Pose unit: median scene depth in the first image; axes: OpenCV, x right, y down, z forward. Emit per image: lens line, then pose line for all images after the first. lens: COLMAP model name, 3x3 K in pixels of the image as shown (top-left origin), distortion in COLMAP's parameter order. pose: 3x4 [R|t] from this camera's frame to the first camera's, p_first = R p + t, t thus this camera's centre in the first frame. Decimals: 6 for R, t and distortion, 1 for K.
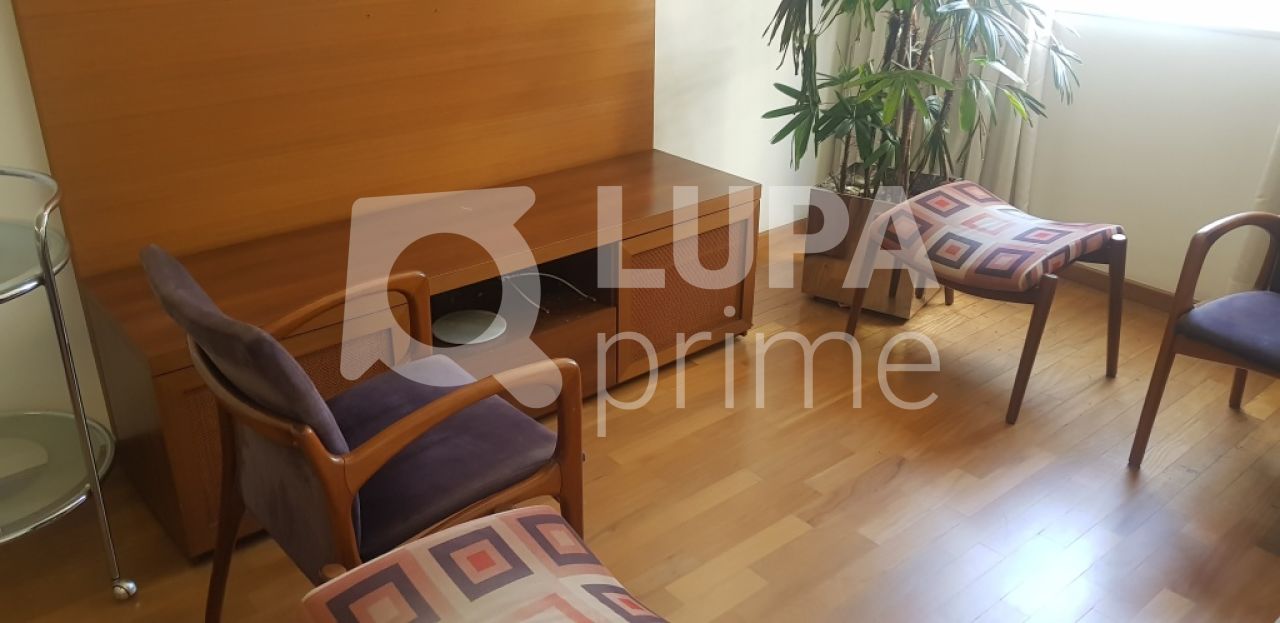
lens RADIAL K [[1015.4, 0, 626.0], [0, 1015.4, 303.6], [0, 0, 1]] dist [0.076850, -0.121996]
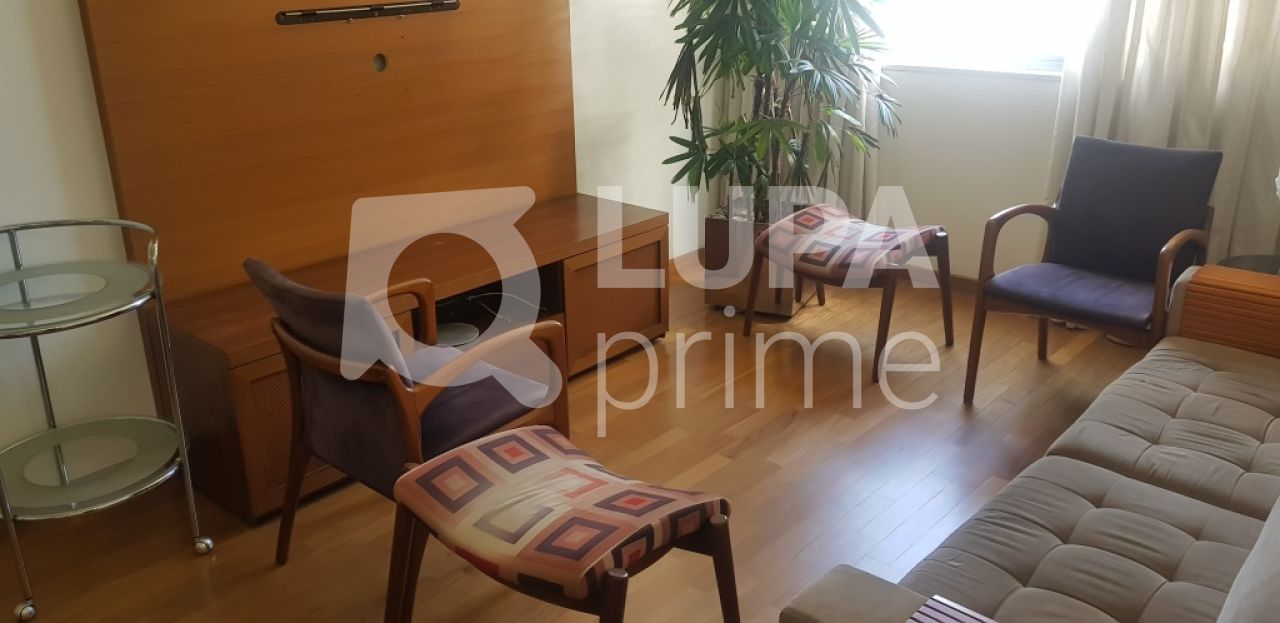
lens RADIAL K [[1011.8, 0, 611.5], [0, 1011.8, 292.0], [0, 0, 1]] dist [0.111062, -0.184561]
pose [[0.992857, -0.068100, 0.097964, -0.076403], [0.076514, 0.993451, -0.084856, 0.093682], [-0.091544, 0.091746, 0.991566, -0.267490]]
